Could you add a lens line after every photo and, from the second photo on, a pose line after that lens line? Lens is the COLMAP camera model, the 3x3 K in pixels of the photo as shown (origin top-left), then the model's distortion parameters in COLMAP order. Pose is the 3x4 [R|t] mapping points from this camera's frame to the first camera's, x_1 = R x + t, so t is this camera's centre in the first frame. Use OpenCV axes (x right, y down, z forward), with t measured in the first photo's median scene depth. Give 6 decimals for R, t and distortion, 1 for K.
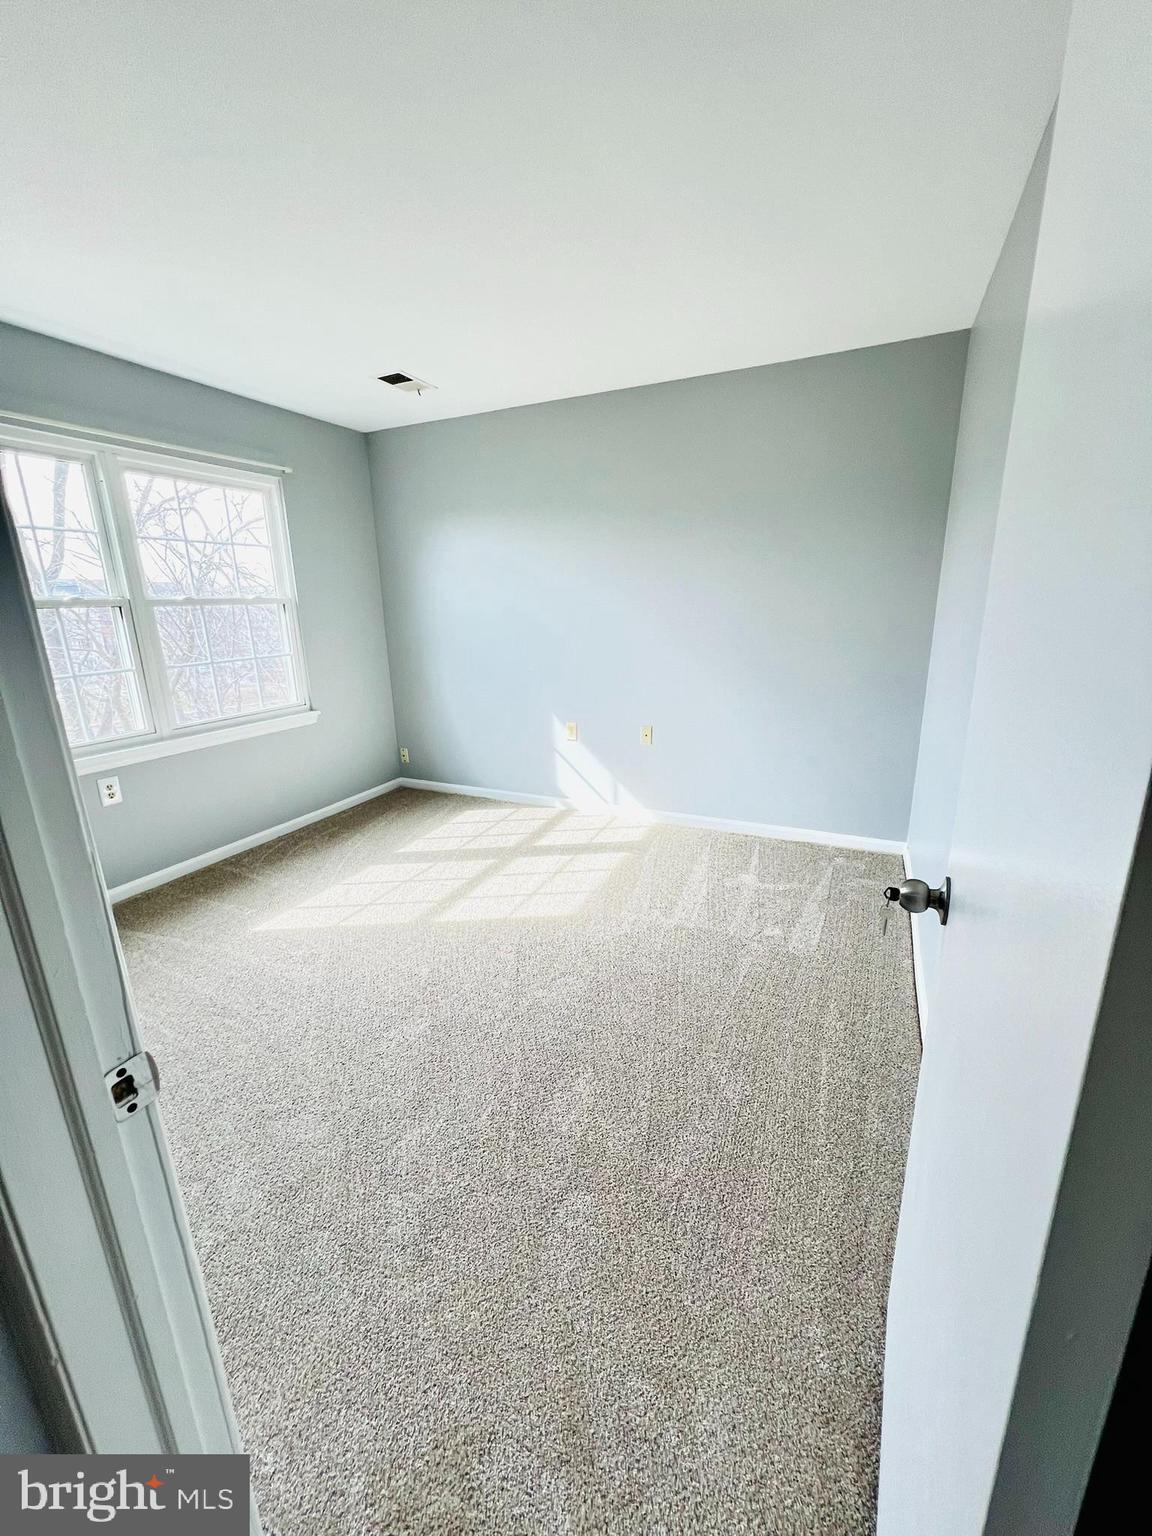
lens RADIAL K [[617.7, 0, 576.8], [0, 617.7, 771.5], [0, 0, 1]] dist [0.002044, 0.000546]
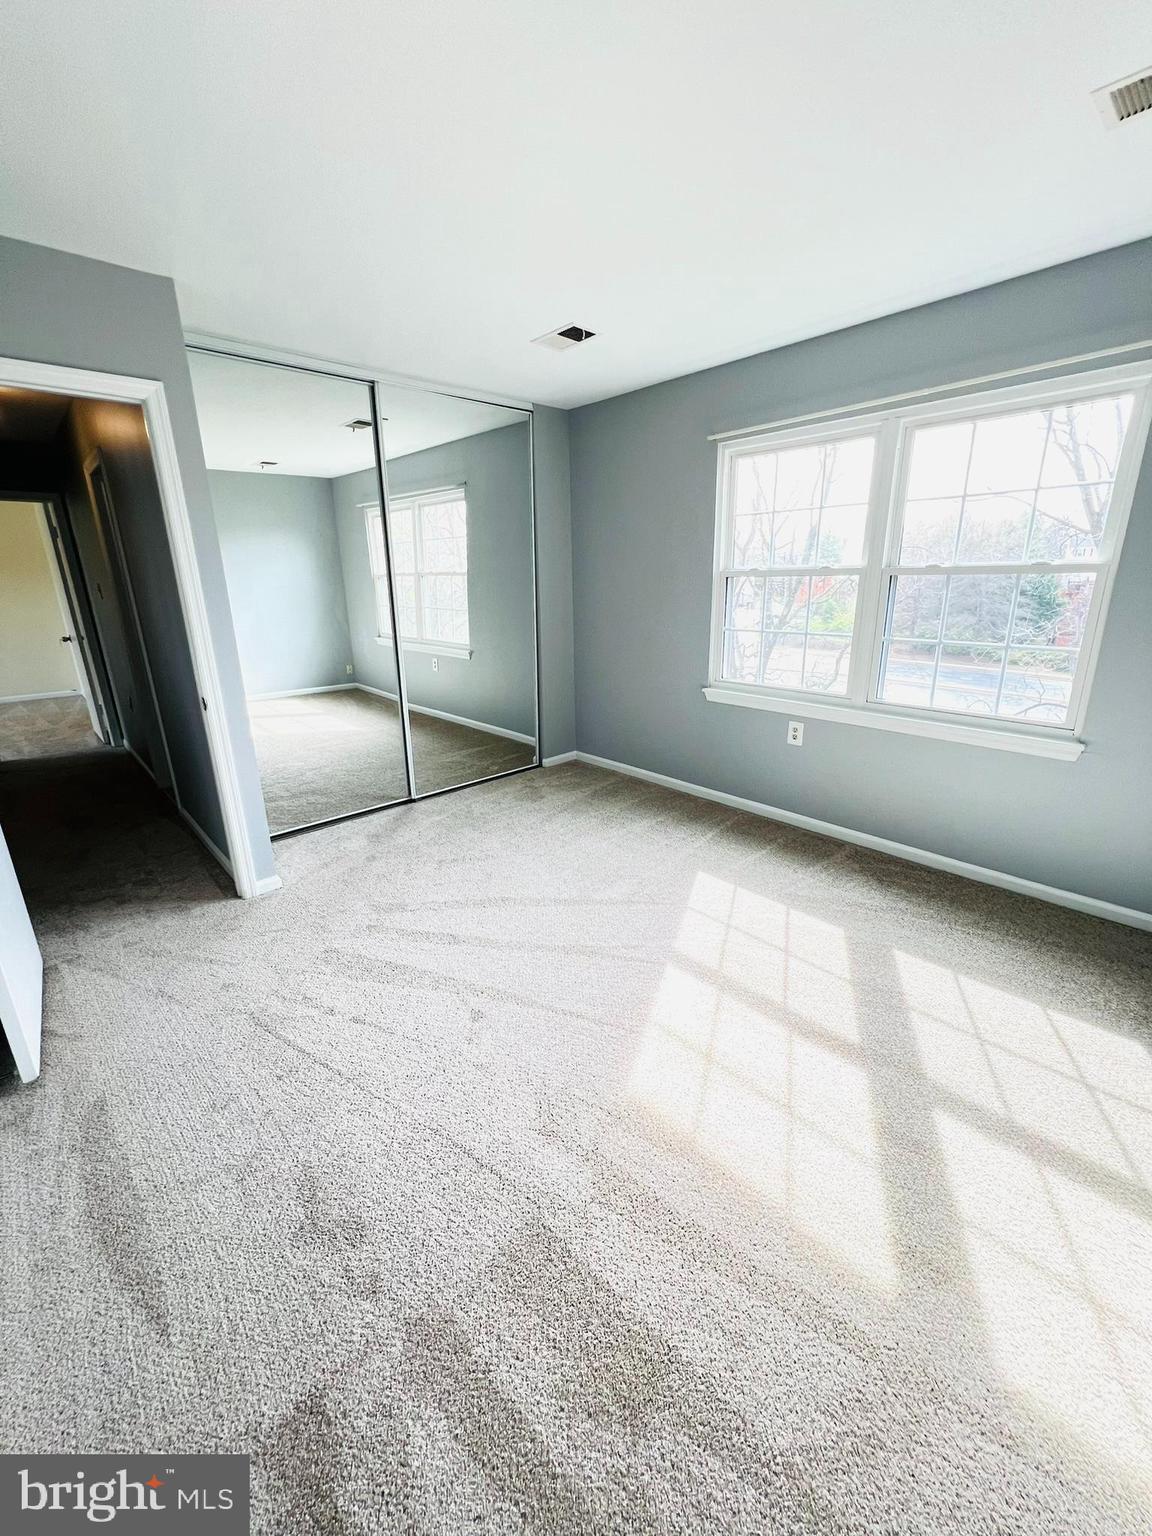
lens RADIAL K [[619.5, 0, 572.9], [0, 619.5, 763.8], [0, 0, 1]] dist [-0.001423, 0.000104]
pose [[-0.399473, 0.290312, -0.869563, 0.434065], [-0.221128, 0.890012, 0.398724, -0.279094], [0.889676, 0.351564, -0.291340, 0.940078]]
